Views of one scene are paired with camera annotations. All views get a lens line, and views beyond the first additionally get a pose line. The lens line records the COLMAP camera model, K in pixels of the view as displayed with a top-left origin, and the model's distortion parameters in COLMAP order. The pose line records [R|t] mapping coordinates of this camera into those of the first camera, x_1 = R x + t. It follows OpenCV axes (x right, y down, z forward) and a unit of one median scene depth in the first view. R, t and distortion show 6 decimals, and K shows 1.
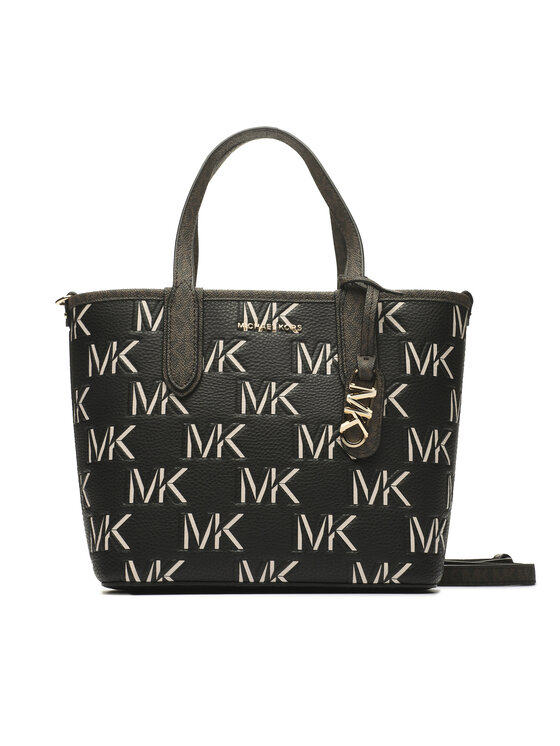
lens RADIAL K [[1227.4, 0, 272.8], [0, 1227.4, 377.7], [0, 0, 1]] dist [-0.193391, 0.000000]
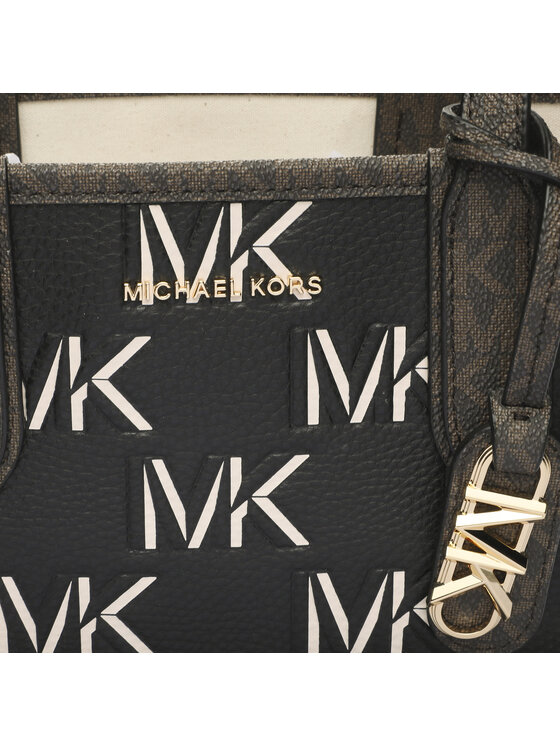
lens RADIAL K [[1227.4, 0, 276.8], [0, 1227.4, 372.7], [0, 0, 1]] dist [-0.193391, 0.000000]
pose [[0.999892, -0.006181, 0.013333, 0.007654], [-0.001618, 0.855436, 0.517907, -0.197440], [-0.014606, -0.517872, 0.855333, 0.747862]]
